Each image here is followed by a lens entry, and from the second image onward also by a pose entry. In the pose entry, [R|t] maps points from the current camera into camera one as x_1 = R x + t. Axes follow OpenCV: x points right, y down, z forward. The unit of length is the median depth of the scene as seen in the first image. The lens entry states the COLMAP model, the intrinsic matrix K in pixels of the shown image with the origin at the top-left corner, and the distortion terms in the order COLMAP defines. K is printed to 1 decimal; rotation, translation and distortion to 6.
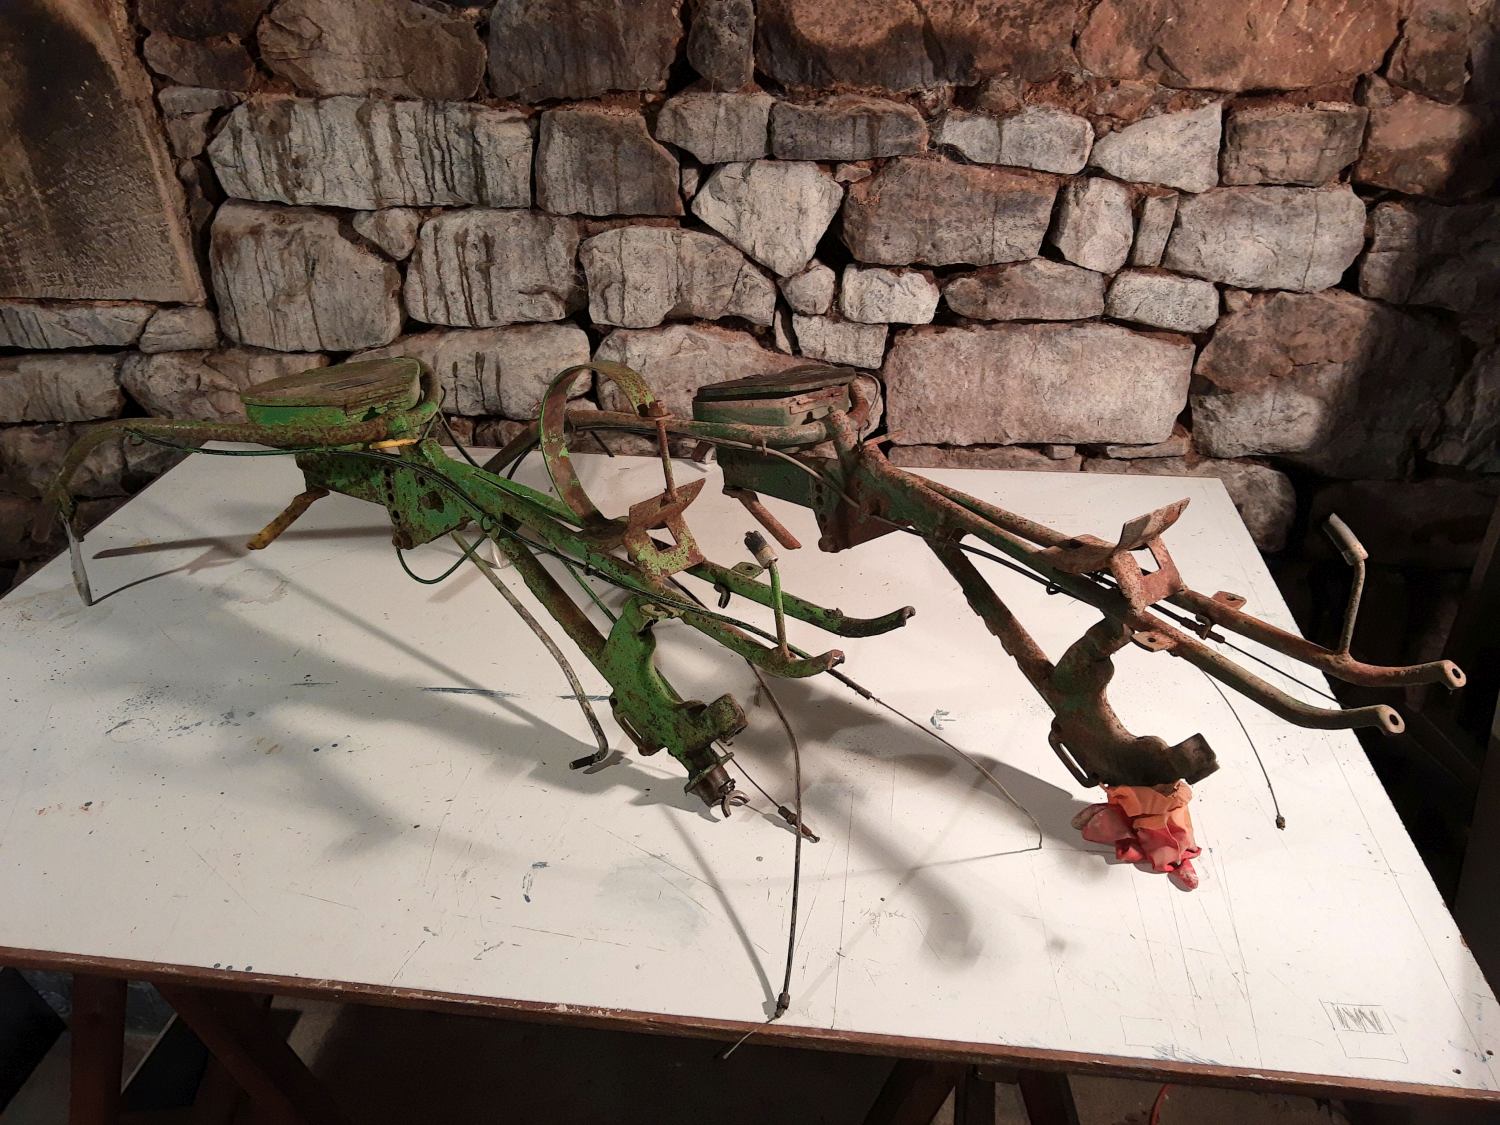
lens RADIAL K [[1175.7, 0, 739.0], [0, 1175.7, 567.2], [0, 0, 1]] dist [-0.029171, 0.039869]
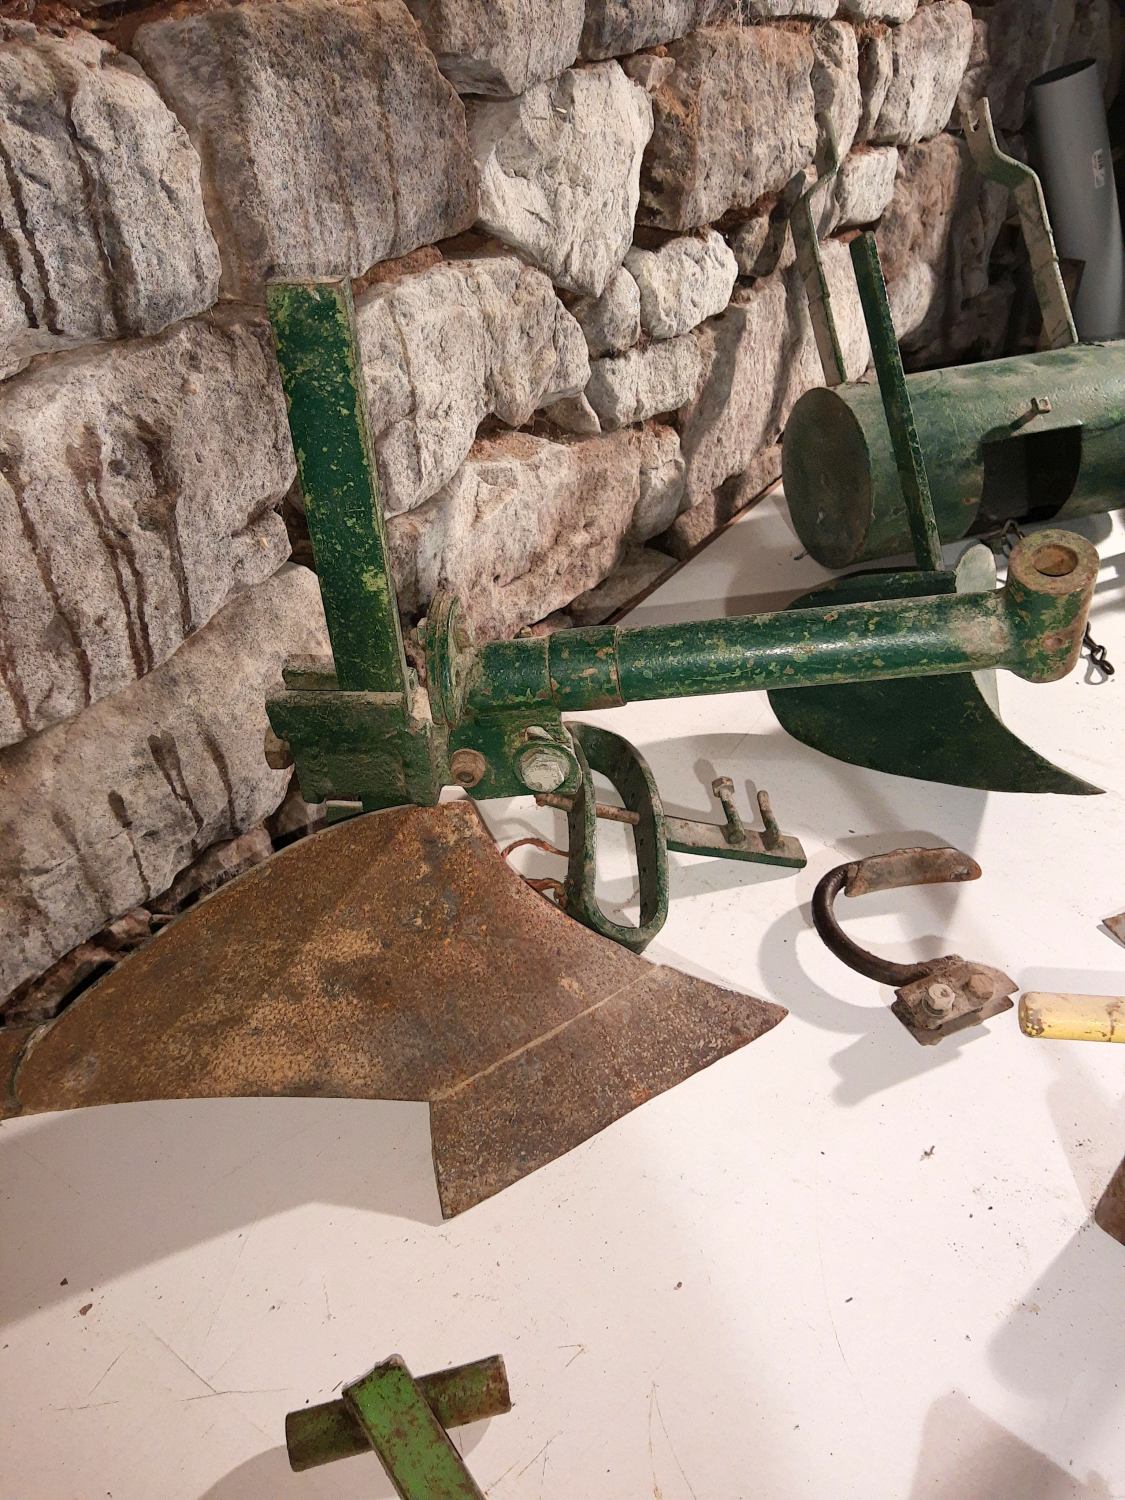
lens RADIAL K [[1191.7, 0, 554.9], [0, 1191.7, 745.0], [0, 0, 1]] dist [-0.037429, 0.052468]
pose [[0.468724, -0.537596, 0.700920, -0.466063], [0.453658, 0.827349, 0.331192, -0.268351], [-0.757952, 0.162741, 0.631683, 0.706972]]
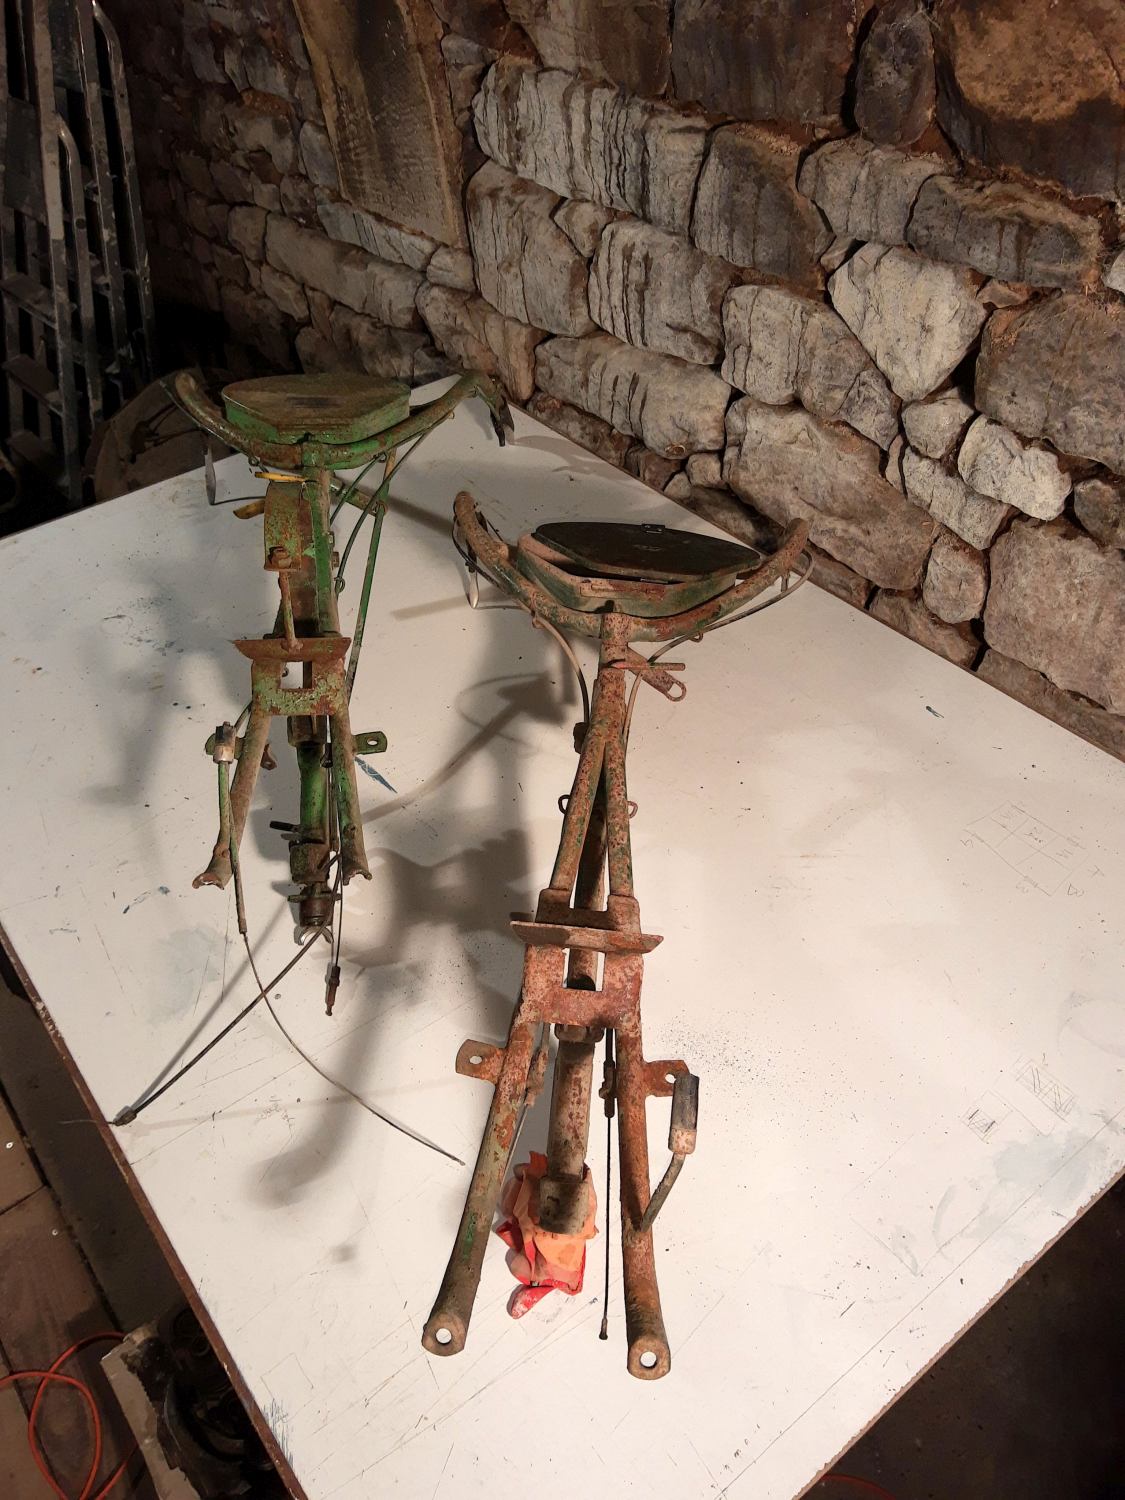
lens RADIAL K [[1171.7, 0, 566.6], [0, 1171.7, 743.7], [0, 0, 1]] dist [-0.033575, 0.039528]
pose [[0.706215, 0.460757, -0.537553, 0.408640], [-0.315048, 0.884459, 0.344206, -0.242859], [0.634039, -0.073728, 0.769778, 0.237595]]
